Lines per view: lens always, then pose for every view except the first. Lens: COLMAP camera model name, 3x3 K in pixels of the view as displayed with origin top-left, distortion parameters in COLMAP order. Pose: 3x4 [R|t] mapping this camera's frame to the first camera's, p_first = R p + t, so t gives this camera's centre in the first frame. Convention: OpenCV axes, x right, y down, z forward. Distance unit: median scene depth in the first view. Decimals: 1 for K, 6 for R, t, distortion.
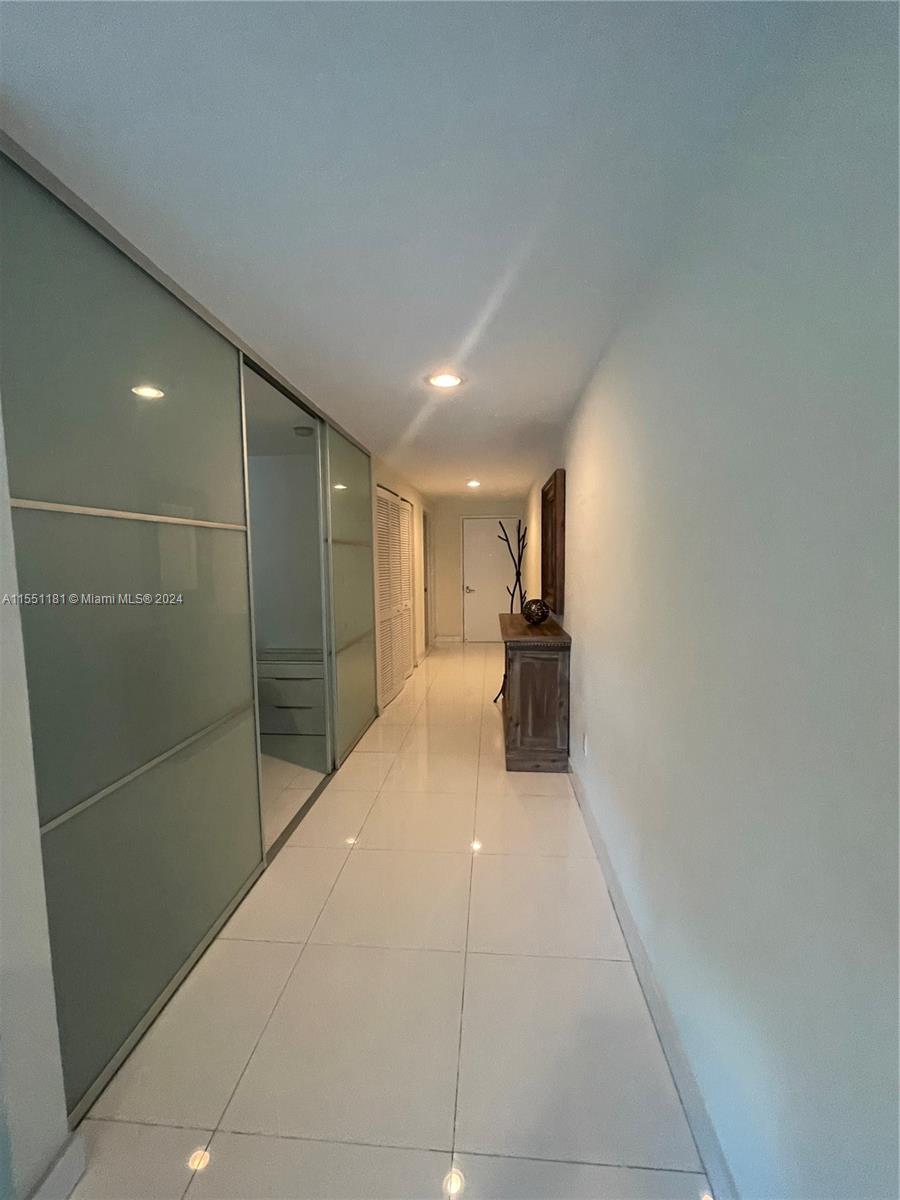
lens RADIAL K [[485.3, 0, 454.5], [0, 485.3, 603.2], [0, 0, 1]] dist [-0.003409, -0.000458]
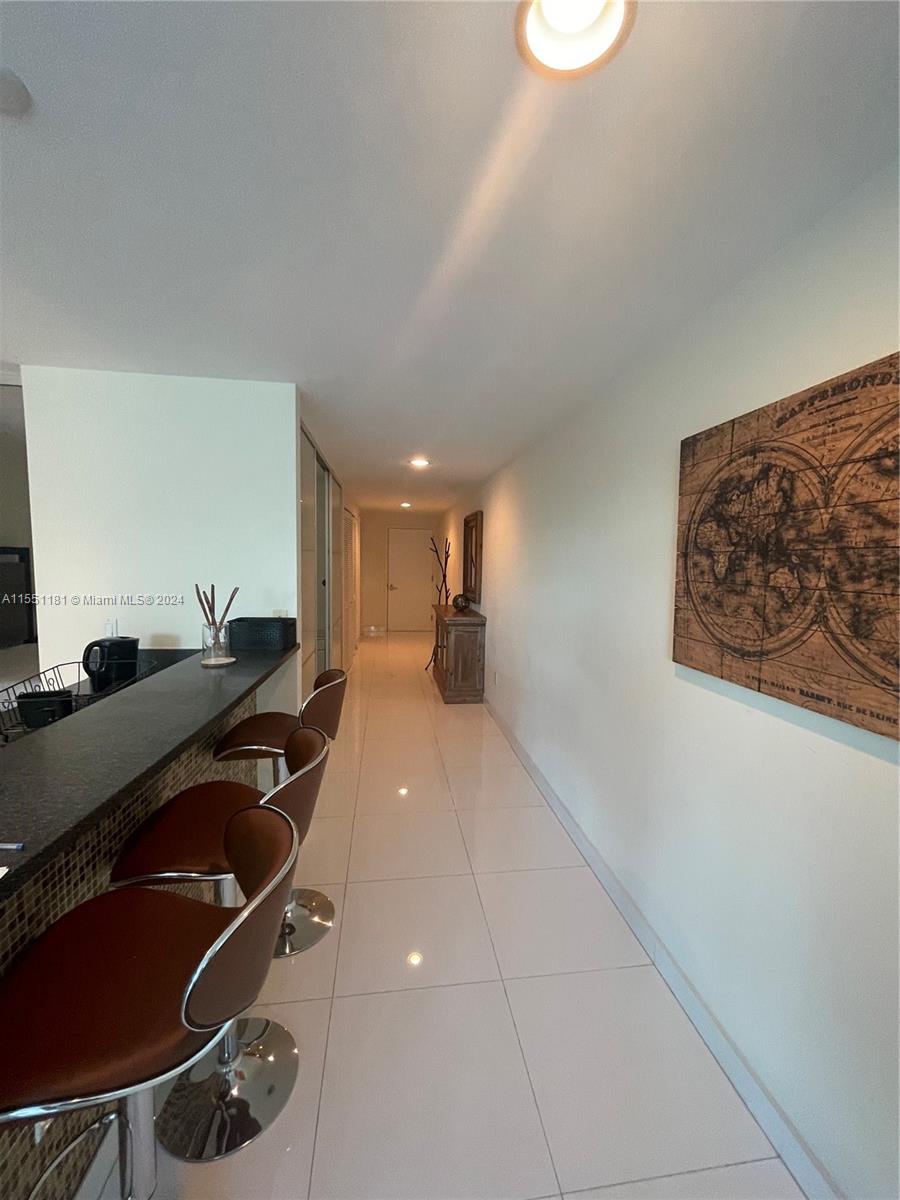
lens RADIAL K [[485.3, 0, 454.5], [0, 485.3, 603.2], [0, 0, 1]] dist [-0.003409, -0.000458]
pose [[0.976900, 0.009225, 0.213497, -0.170718], [-0.009601, 0.999954, 0.000726, 0.019615], [-0.213481, -0.002759, 0.976943, -0.451959]]
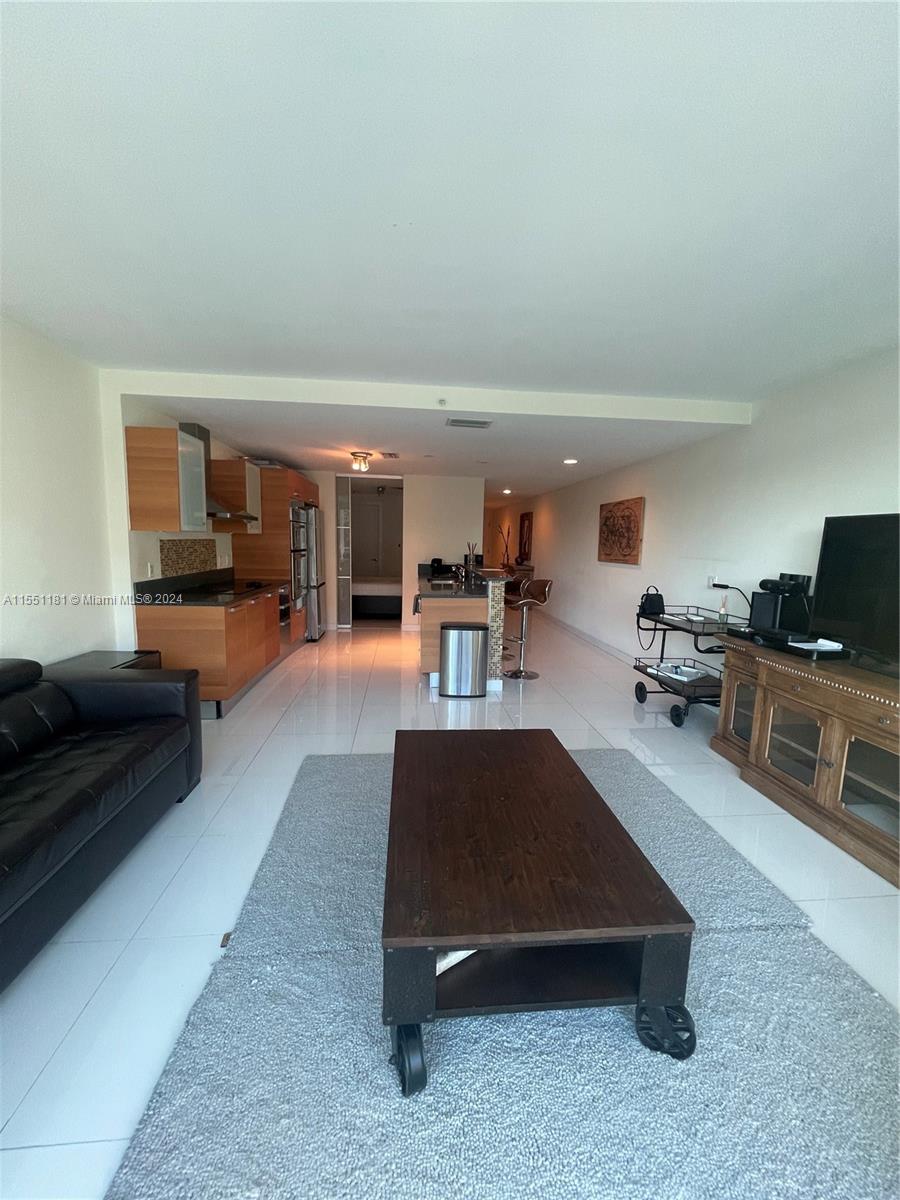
lens RADIAL K [[485.3, 0, 454.5], [0, 485.3, 603.2], [0, 0, 1]] dist [-0.003409, -0.000458]
pose [[0.984049, 0.003903, 0.177853, -0.695539], [-0.011049, 0.999170, 0.039210, 0.160536], [-0.177553, -0.040550, 0.983276, -1.690742]]
